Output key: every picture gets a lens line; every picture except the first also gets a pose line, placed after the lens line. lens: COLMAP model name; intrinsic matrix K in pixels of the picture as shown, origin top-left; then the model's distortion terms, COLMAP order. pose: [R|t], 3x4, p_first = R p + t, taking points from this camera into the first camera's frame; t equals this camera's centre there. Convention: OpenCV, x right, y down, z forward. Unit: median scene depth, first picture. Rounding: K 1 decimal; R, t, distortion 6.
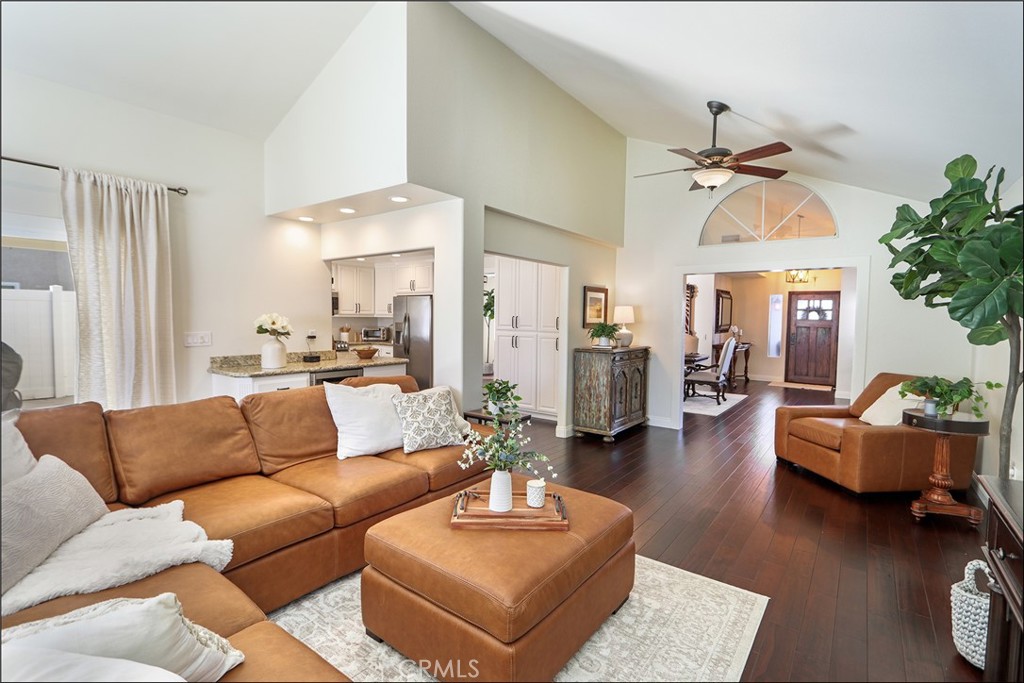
lens RADIAL K [[477.0, 0, 512.0], [0, 477.0, 341.5], [0, 0, 1]] dist [0.000184, 0.000063]
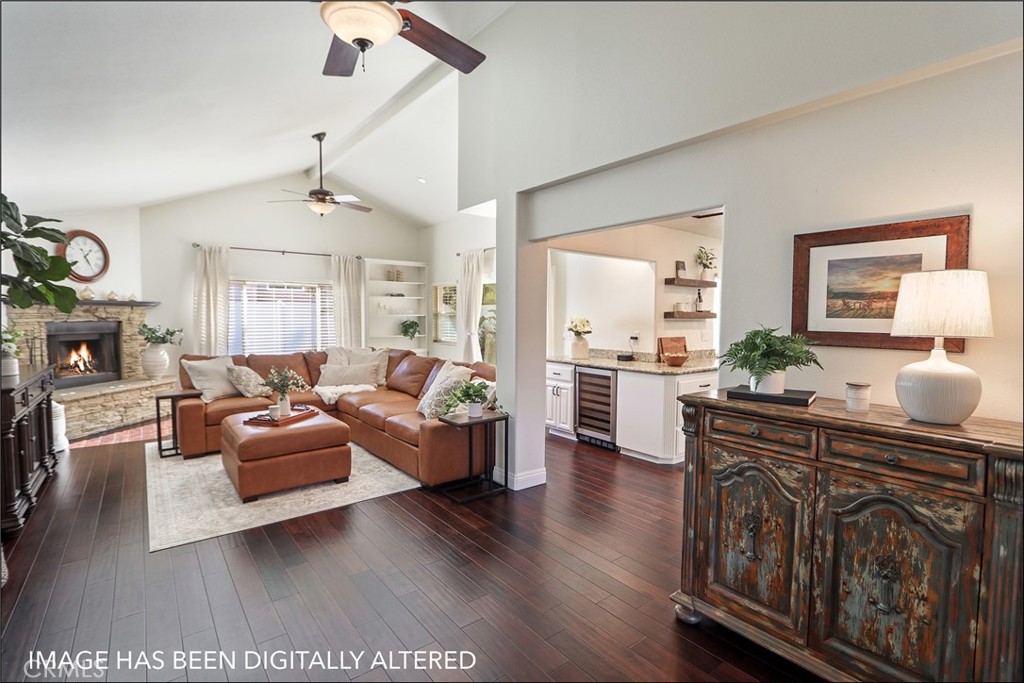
lens RADIAL K [[477.0, 0, 512.0], [0, 477.0, 341.5], [0, 0, 1]] dist [0.000184, 0.000063]
pose [[-0.250937, 0.038199, -0.967250, 0.618224], [-0.058188, 0.996819, 0.054463, -0.039826], [0.966253, 0.069949, -0.247916, 0.918264]]
